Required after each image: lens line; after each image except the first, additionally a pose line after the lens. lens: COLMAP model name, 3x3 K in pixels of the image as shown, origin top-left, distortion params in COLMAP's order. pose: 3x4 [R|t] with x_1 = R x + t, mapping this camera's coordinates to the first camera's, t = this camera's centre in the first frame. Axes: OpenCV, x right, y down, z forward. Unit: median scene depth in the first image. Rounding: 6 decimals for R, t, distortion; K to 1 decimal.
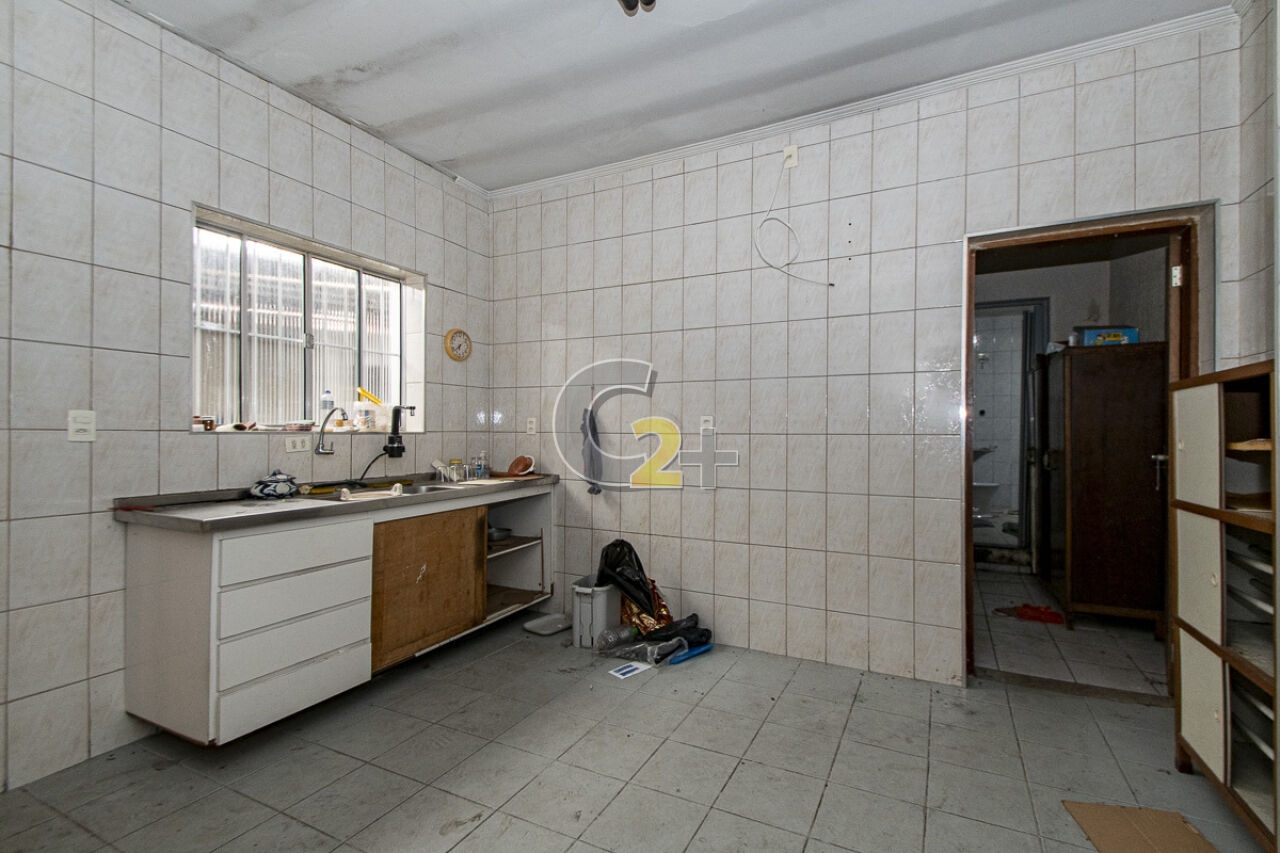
lens RADIAL K [[569.7, 0, 652.6], [0, 569.7, 426.9], [0, 0, 1]] dist [0.013831, -0.001627]
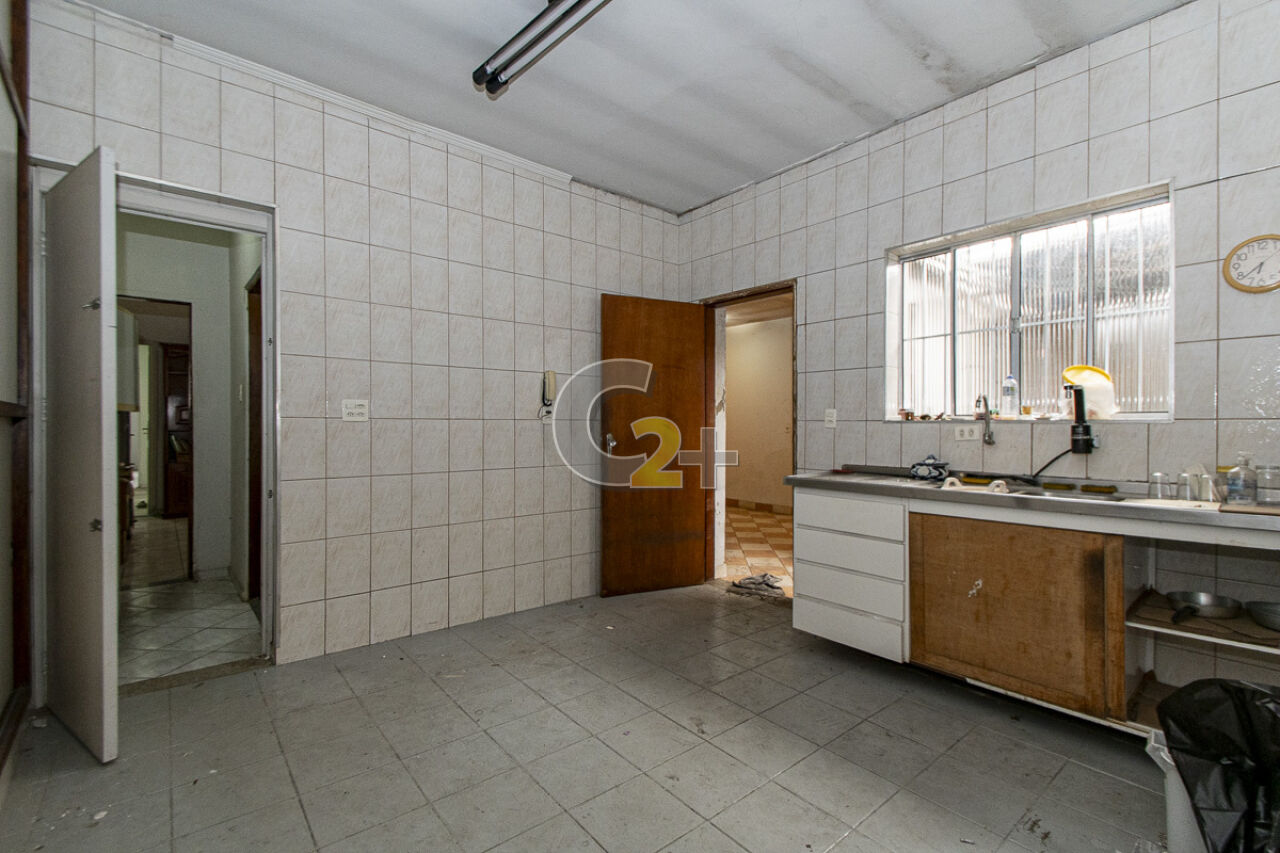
lens RADIAL K [[569.7, 0, 652.6], [0, 569.7, 428.8], [0, 0, 1]] dist [0.013831, -0.001627]
pose [[-0.395201, -0.001190, -0.918594, 0.556168], [0.001528, 0.999997, -0.001953, 0.023949], [0.918593, -0.002175, -0.395198, 0.901310]]
